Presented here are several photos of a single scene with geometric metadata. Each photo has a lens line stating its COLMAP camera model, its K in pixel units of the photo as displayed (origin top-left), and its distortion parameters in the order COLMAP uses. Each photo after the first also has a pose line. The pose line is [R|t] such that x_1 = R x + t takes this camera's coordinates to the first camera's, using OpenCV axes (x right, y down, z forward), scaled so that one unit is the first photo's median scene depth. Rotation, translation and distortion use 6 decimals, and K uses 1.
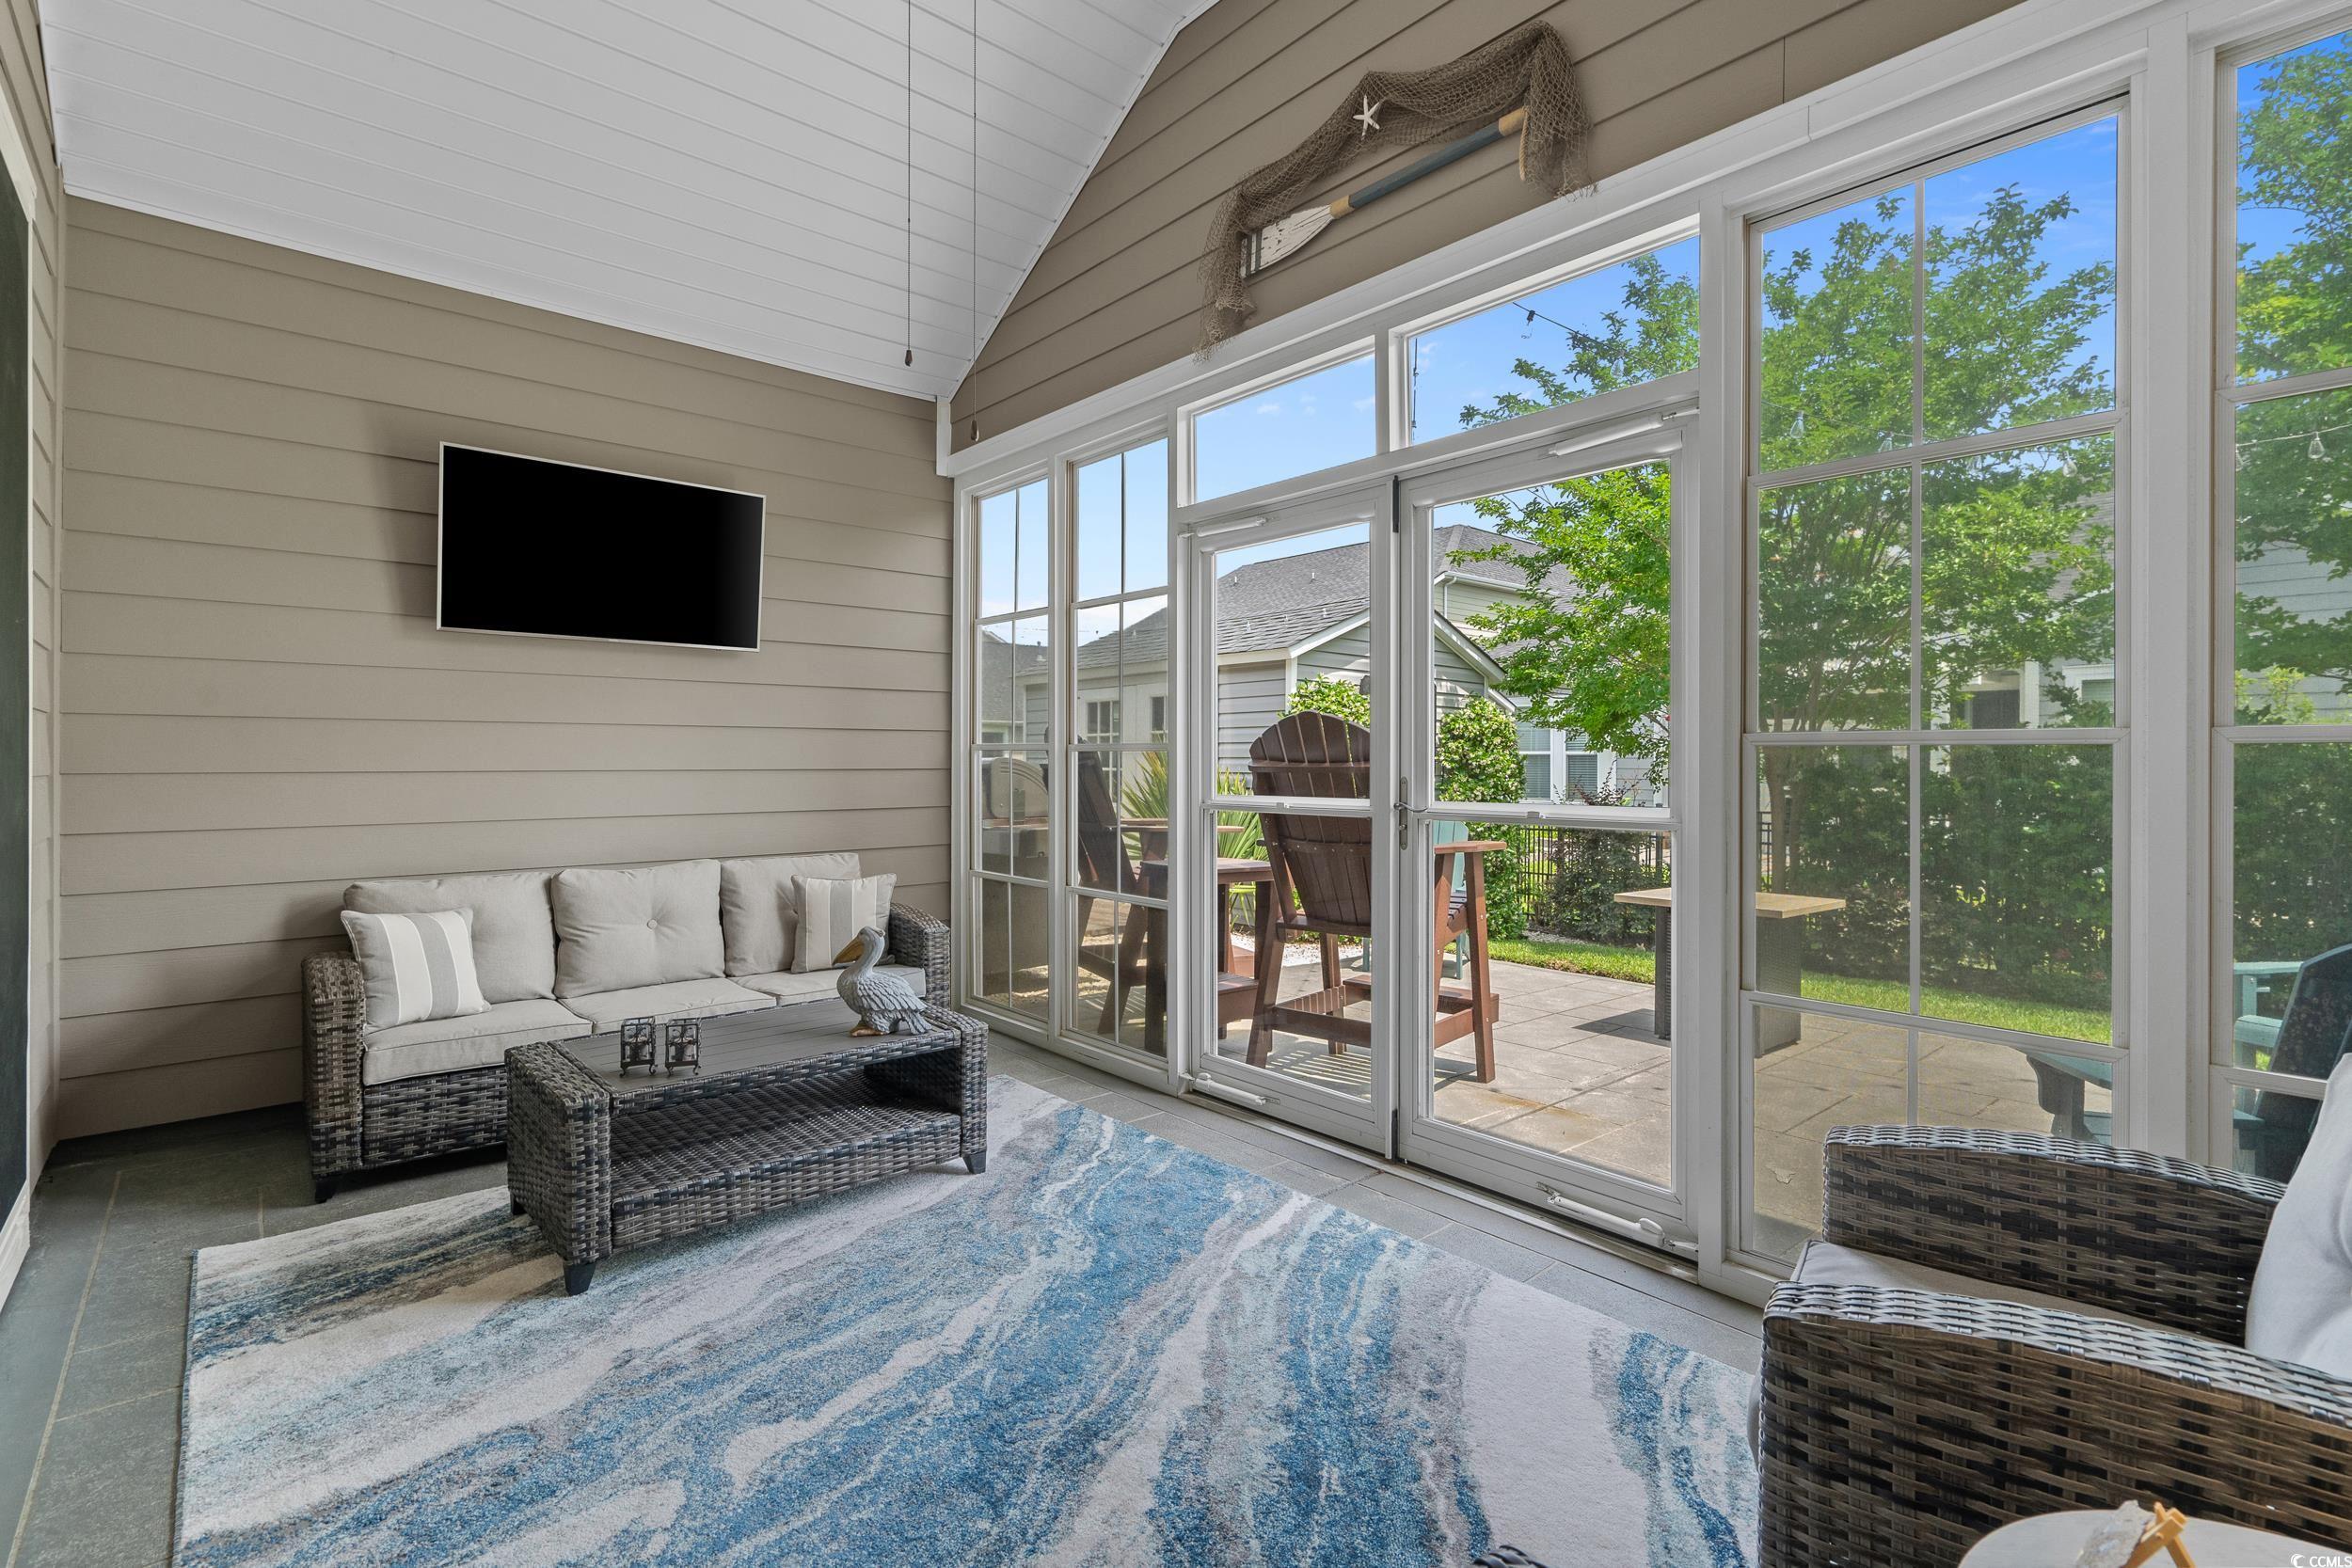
lens RADIAL K [[1056.1, 0, 1185.1], [0, 1056.1, 767.5], [0, 0, 1]] dist [0.000017, -0.000251]
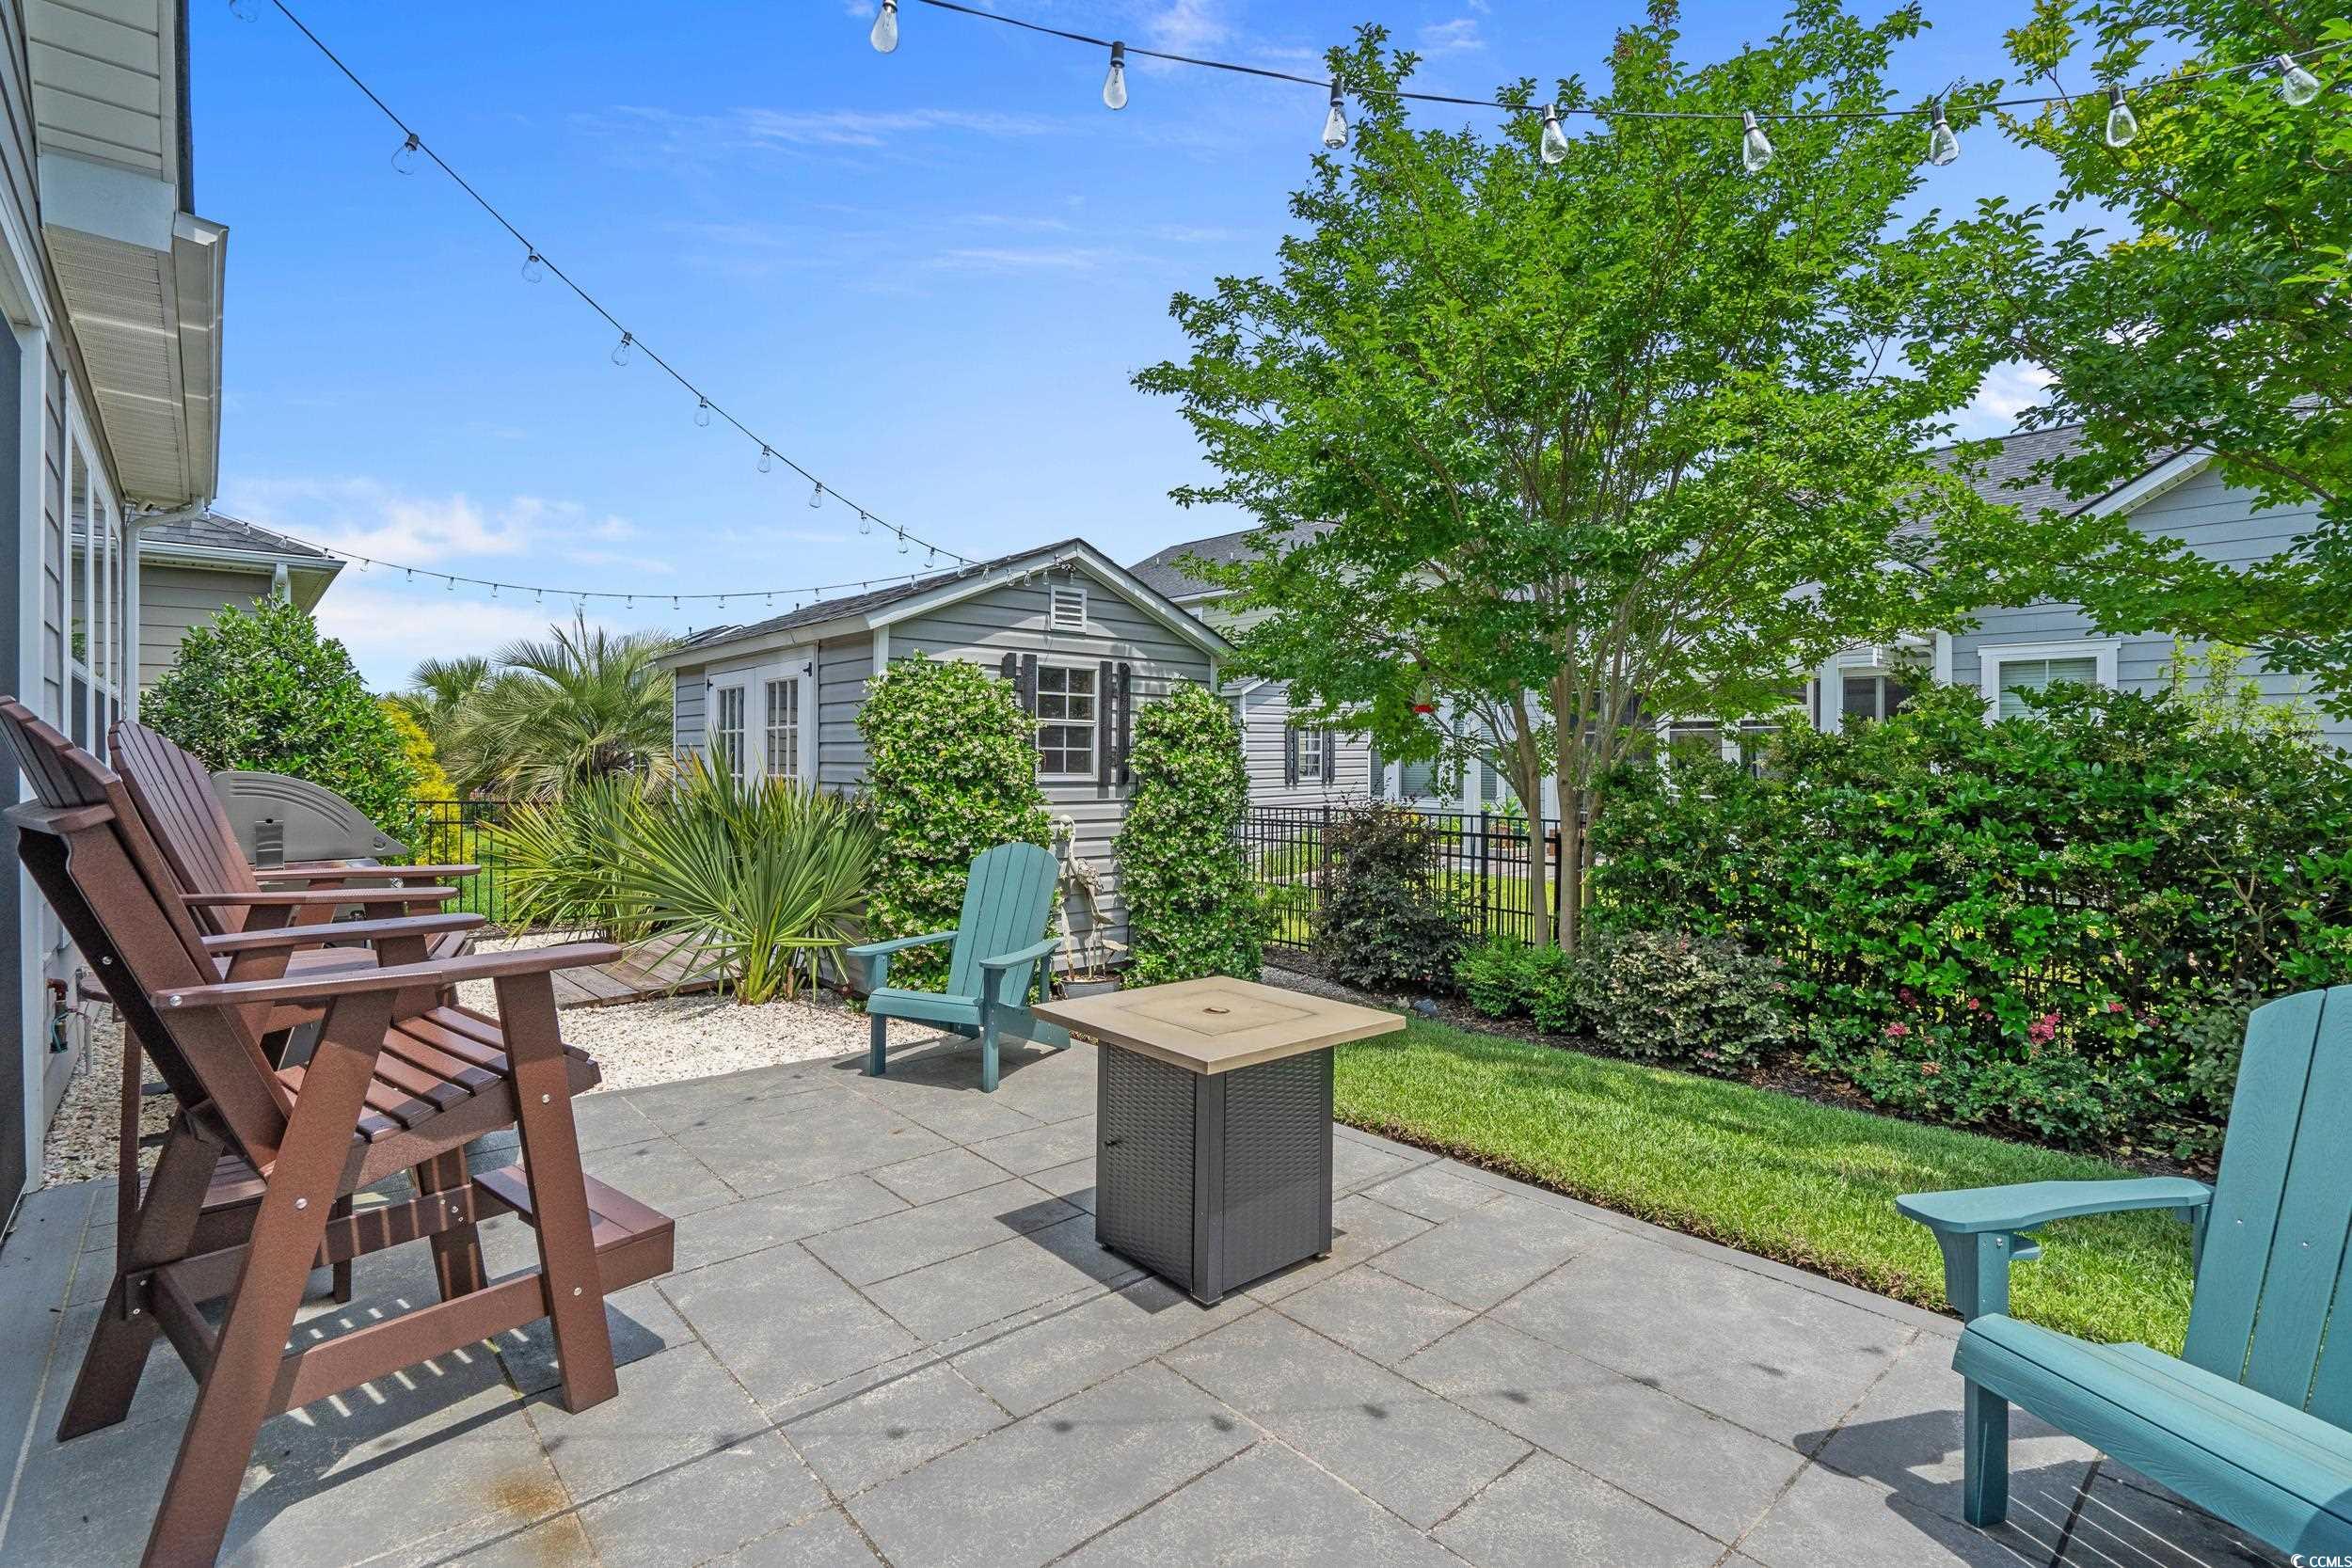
lens RADIAL K [[1071.8, 0, 1181.6], [0, 1071.8, 767.5], [0, 0, 1]] dist [-0.003498, -0.001212]
pose [[0.999907, -0.004674, 0.012842, 0.605612], [0.004578, 0.999962, 0.007486, -0.022349], [-0.012876, -0.007427, 0.999890, 0.496912]]
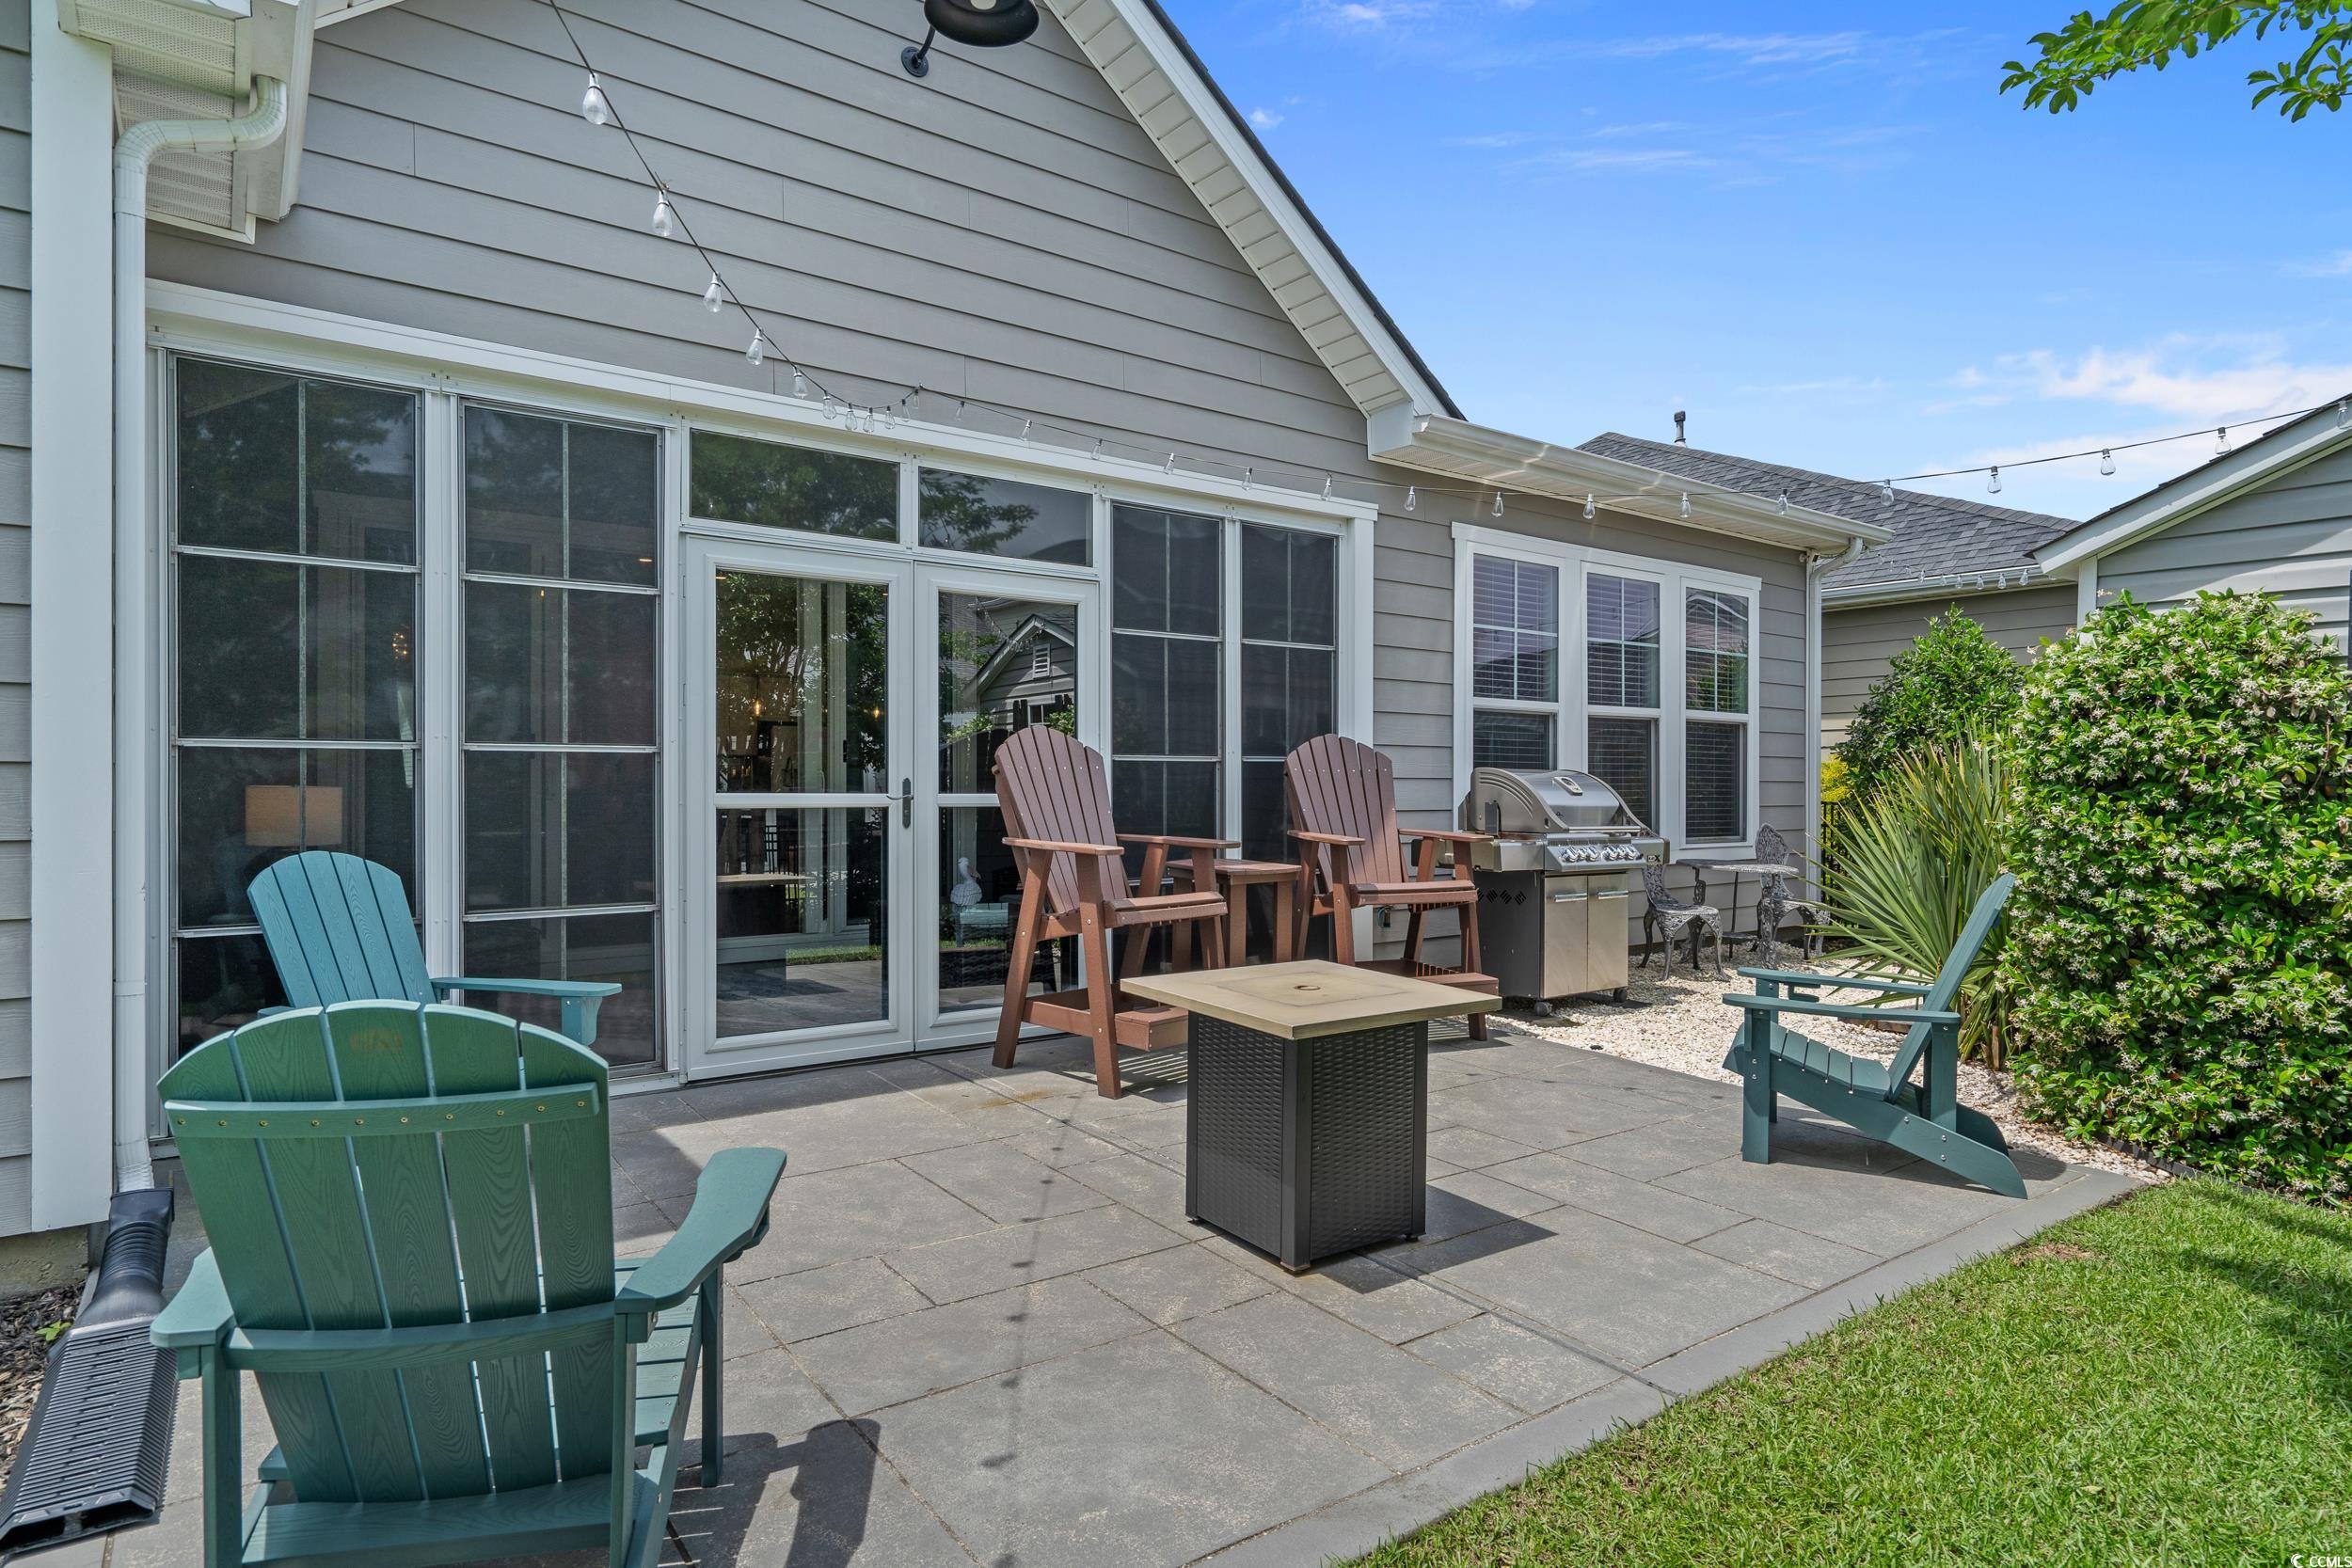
lens RADIAL K [[1271.8, 0, 1179.3], [0, 1271.8, 787.2], [0, 0, 1]] dist [0.002517, 0.000190]
pose [[-0.080175, -0.002550, -0.996778, 1.521535], [-0.006840, 0.999975, -0.002007, 0.015641], [0.996757, 0.006657, -0.080191, 1.221575]]
